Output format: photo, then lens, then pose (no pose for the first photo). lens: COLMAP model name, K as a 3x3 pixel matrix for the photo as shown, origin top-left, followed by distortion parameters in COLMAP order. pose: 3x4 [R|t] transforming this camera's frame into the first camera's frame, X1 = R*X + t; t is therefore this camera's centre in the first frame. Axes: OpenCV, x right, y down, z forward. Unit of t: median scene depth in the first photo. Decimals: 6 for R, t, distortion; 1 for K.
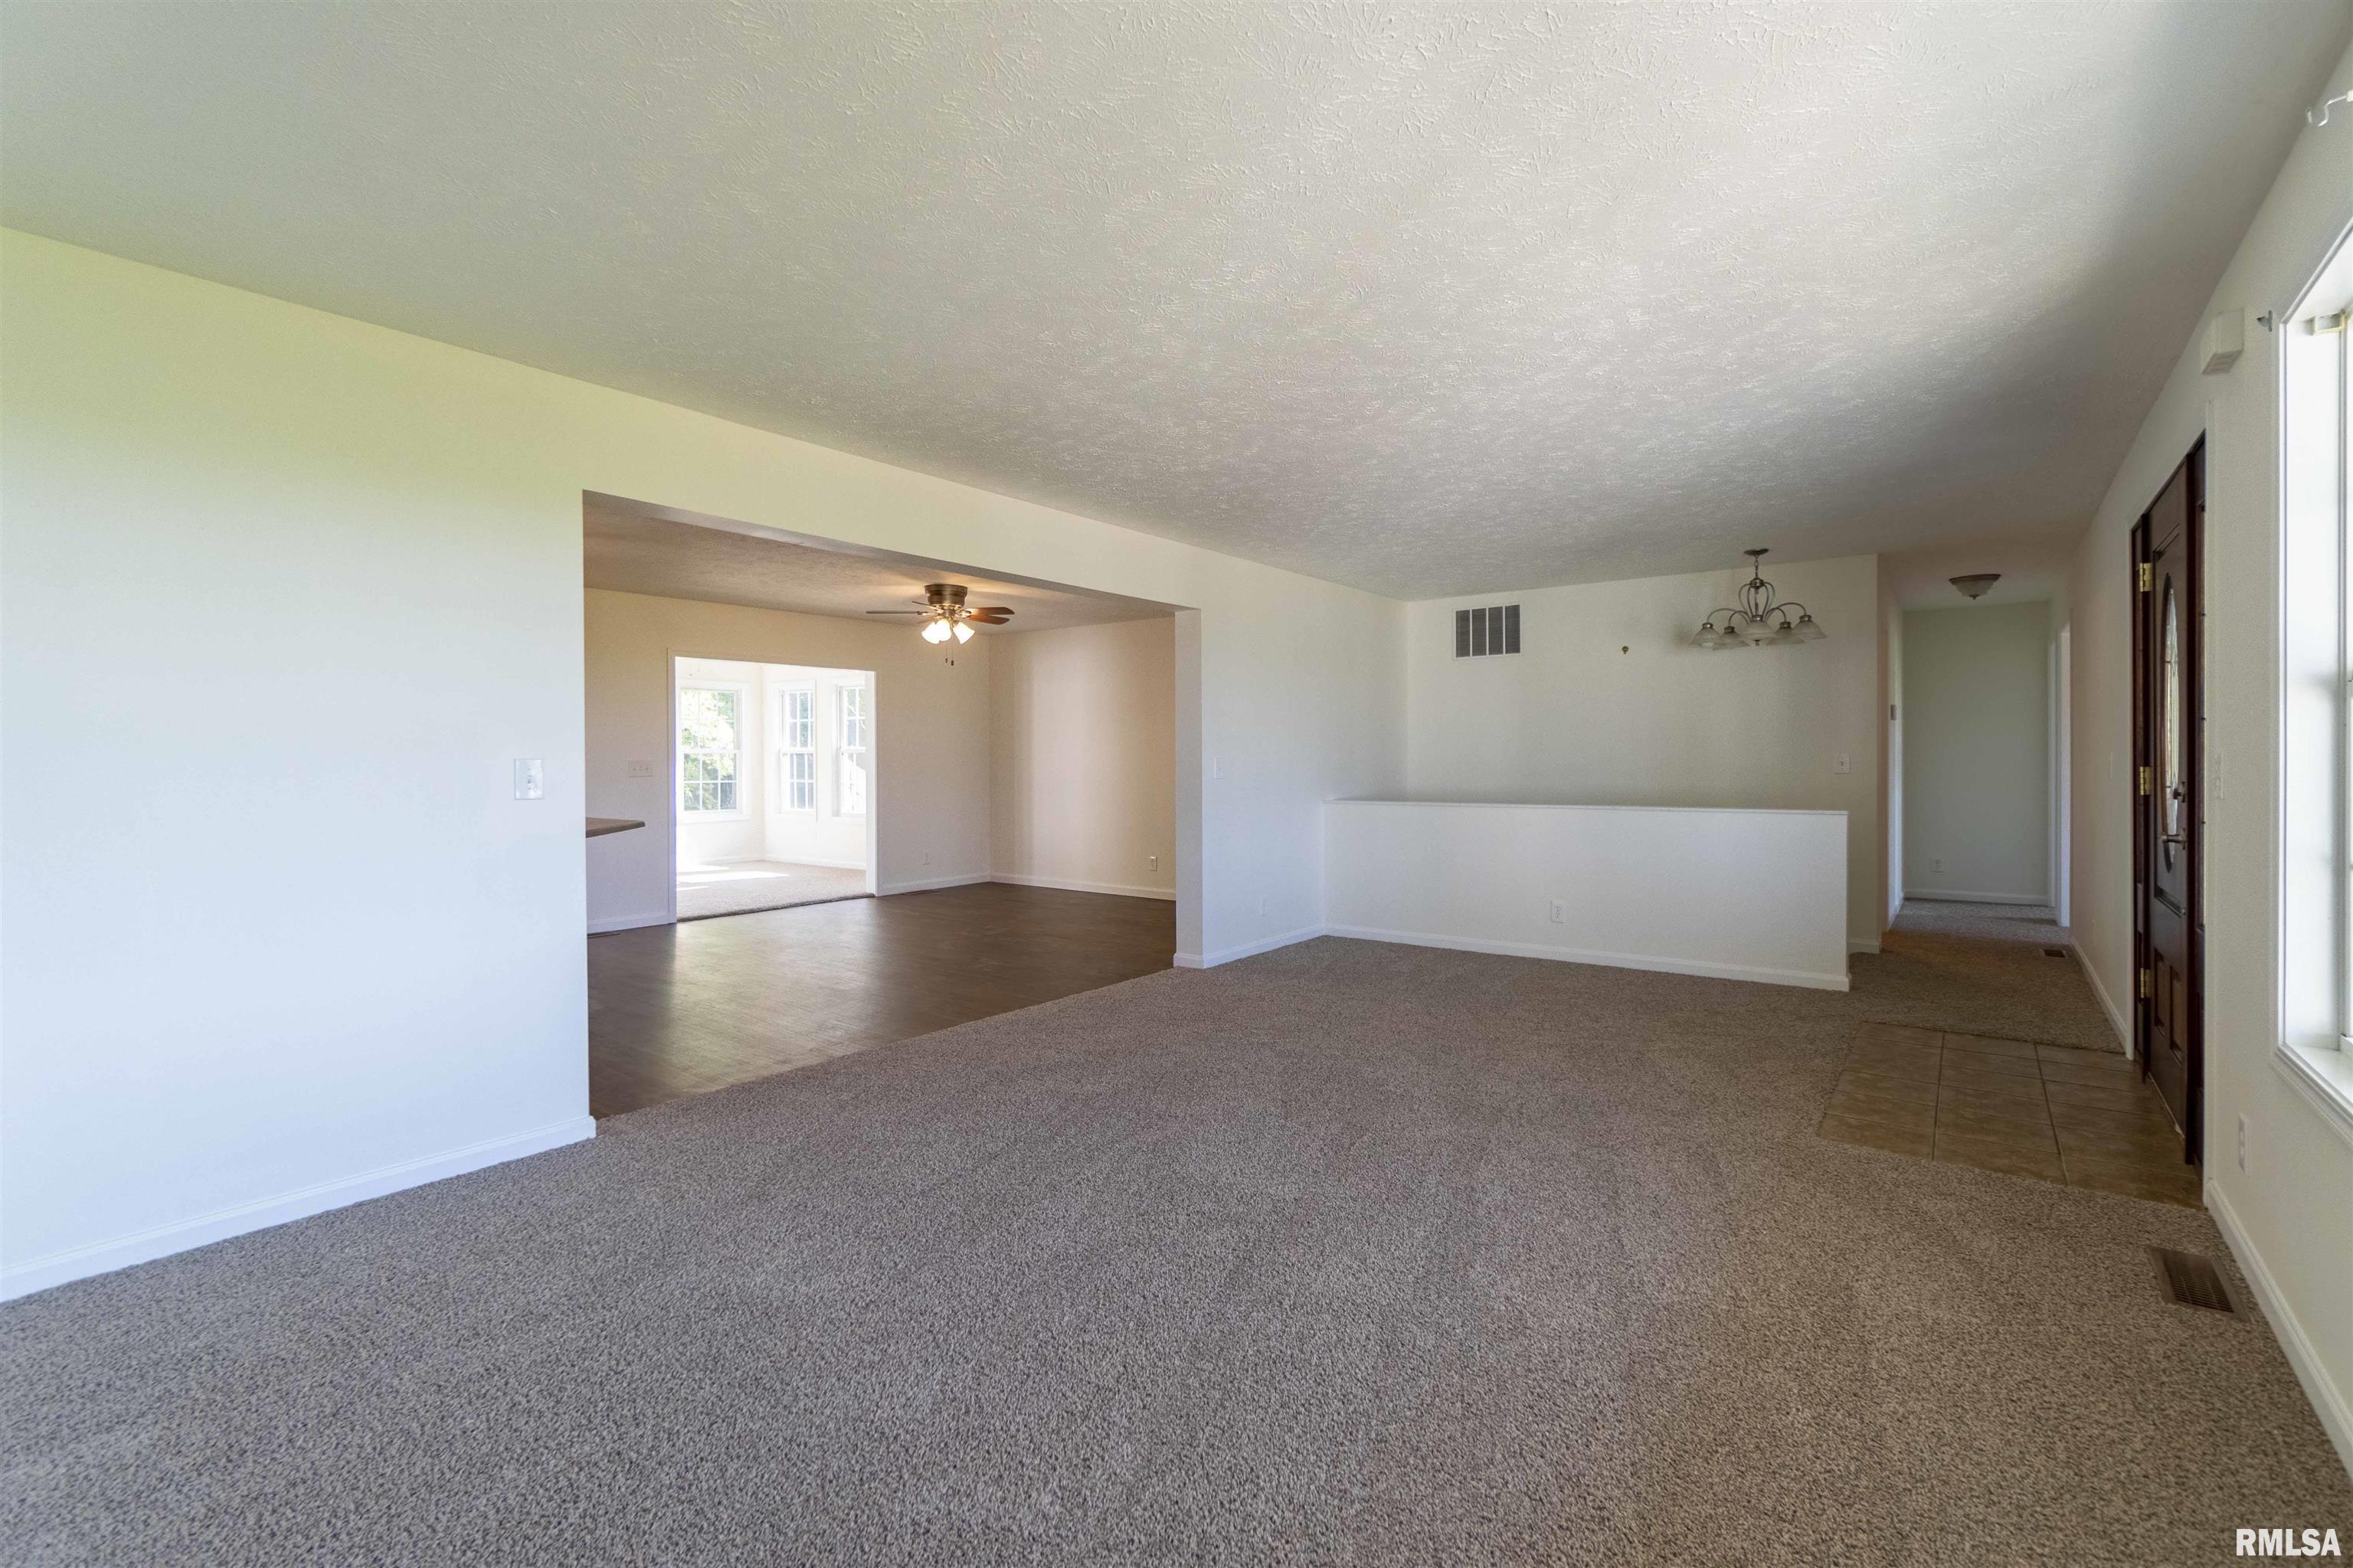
lens RADIAL K [[1045.5, 0, 1151.5], [0, 1045.5, 788.4], [0, 0, 1]] dist [-0.000214, 0.000293]
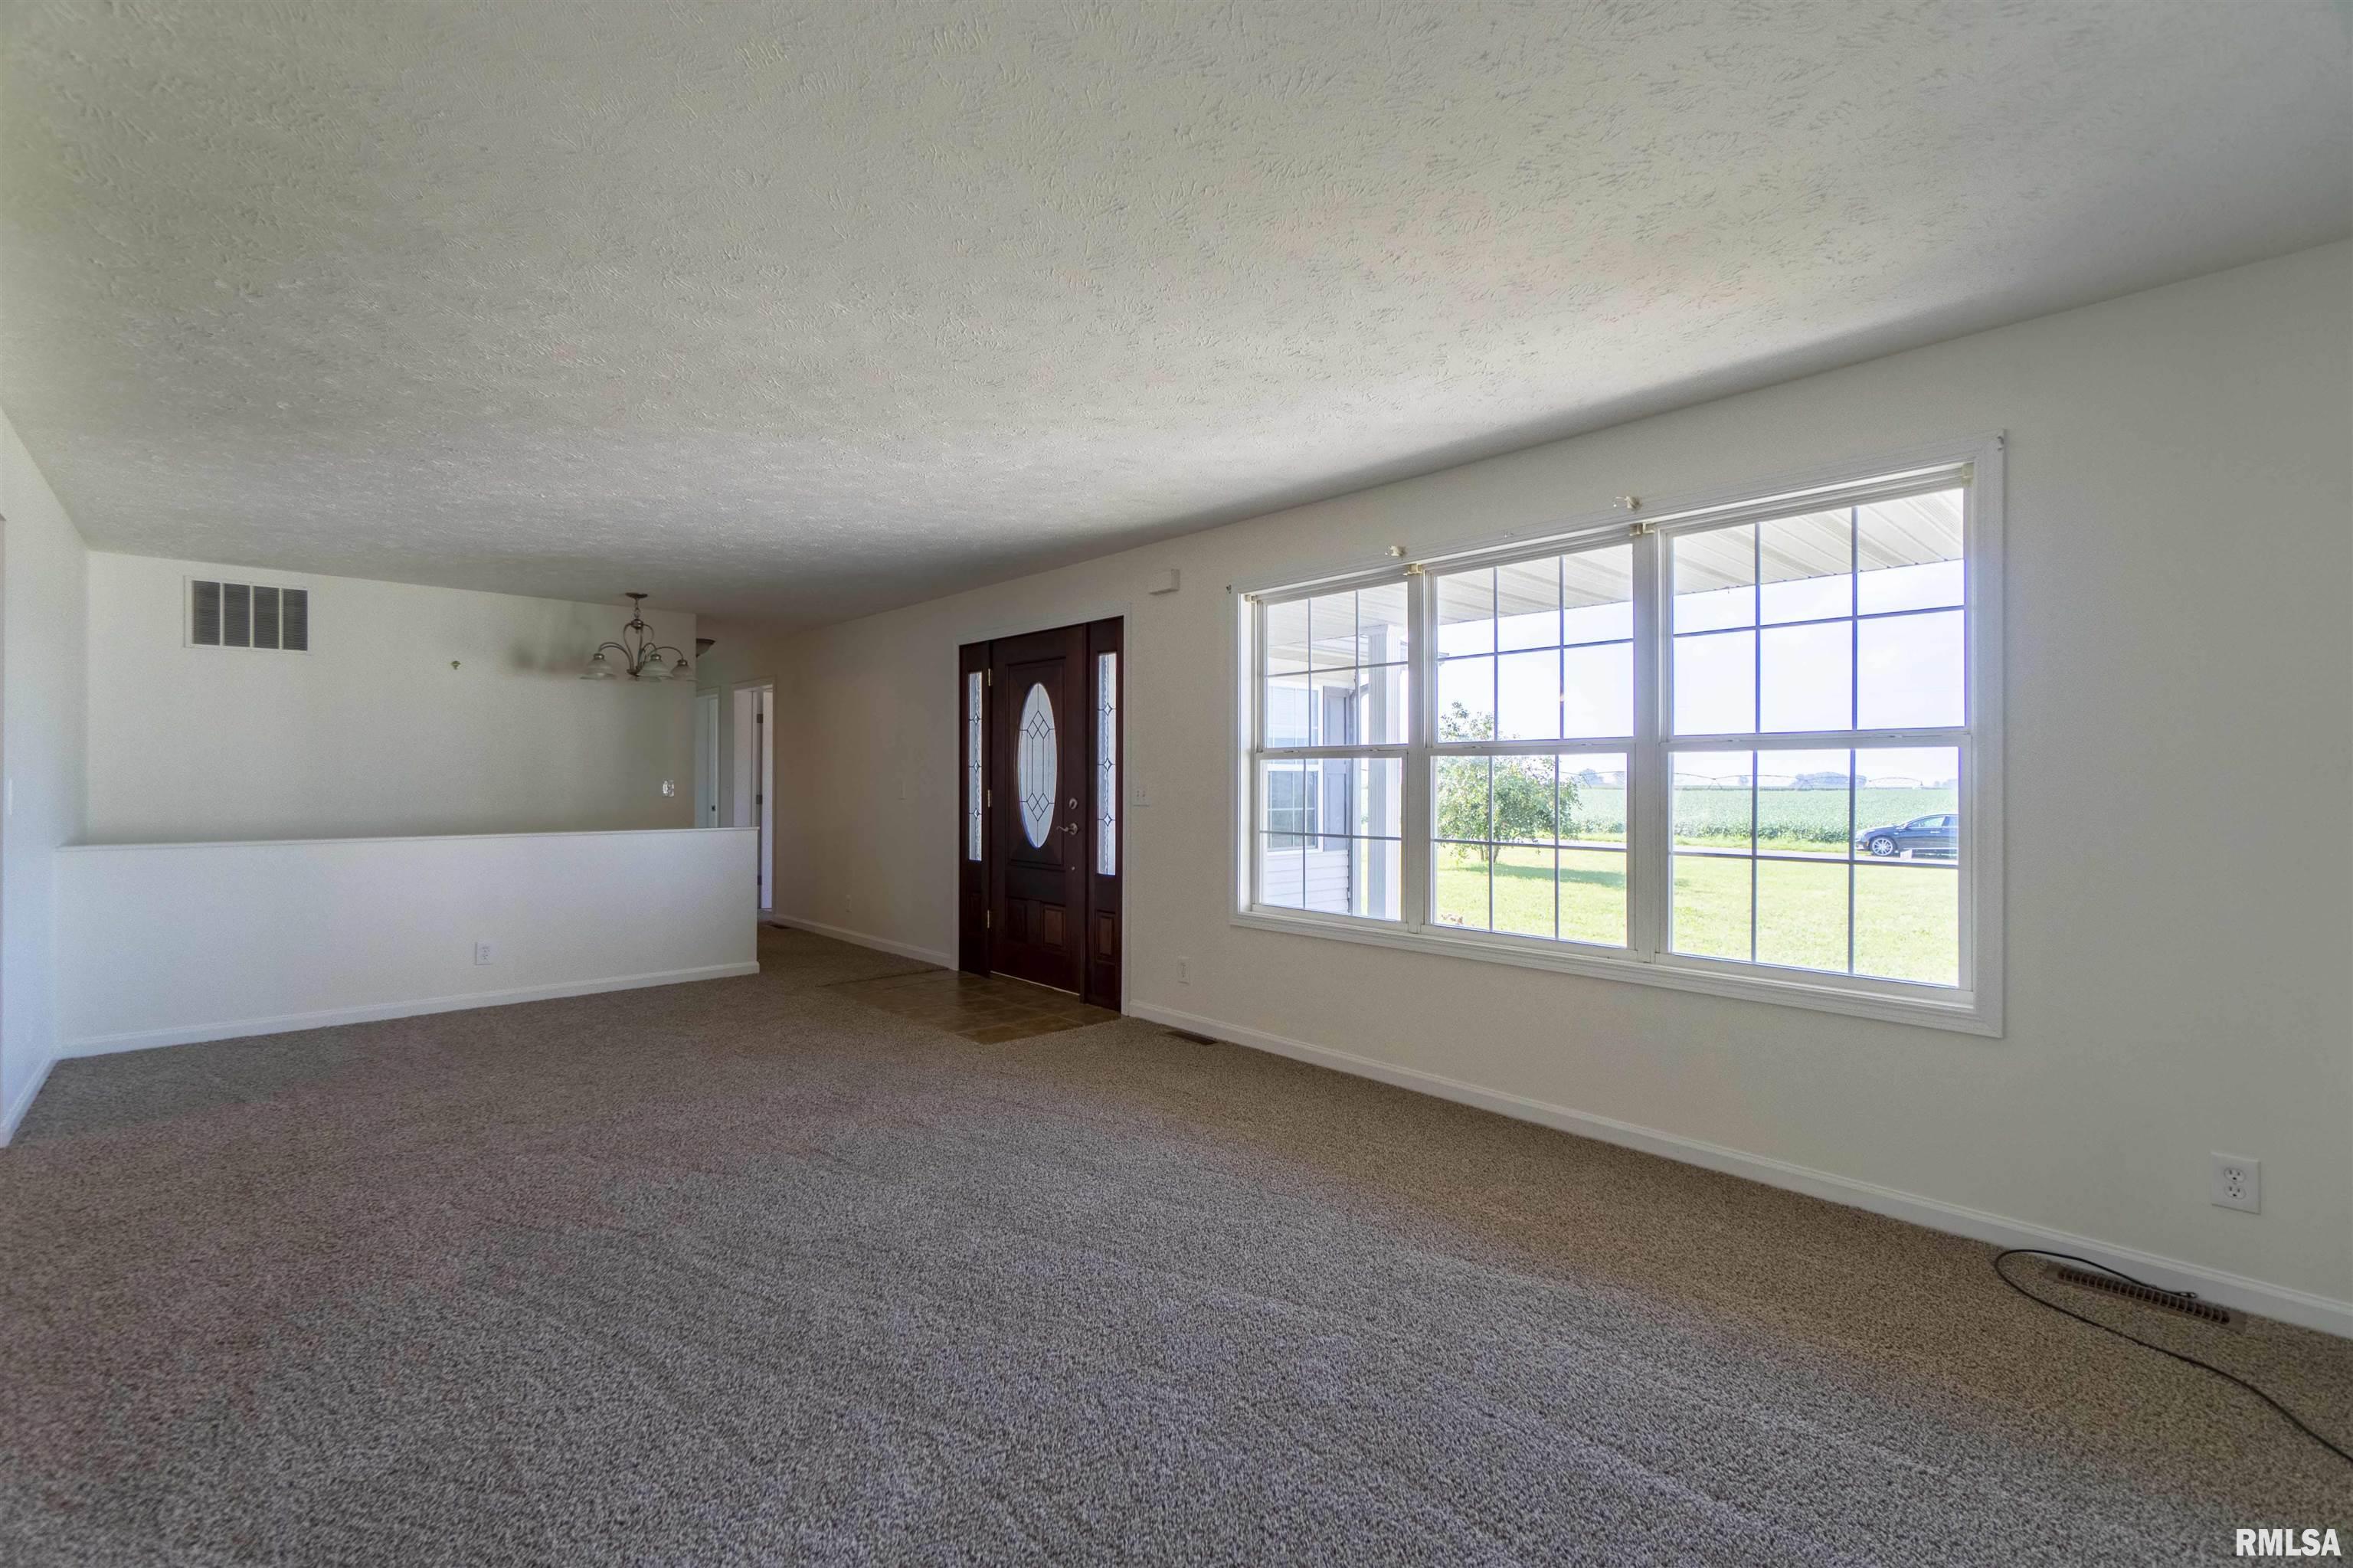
lens RADIAL K [[1044.4, 0, 1176.5], [0, 1044.4, 784.0], [0, 0, 1]] dist [-0.001440, -0.000288]
pose [[0.168554, 0.003039, 0.985688, -0.358393], [0.027532, 0.999591, -0.007790, -0.003813], [-0.985308, 0.028451, 0.168401, 0.235335]]
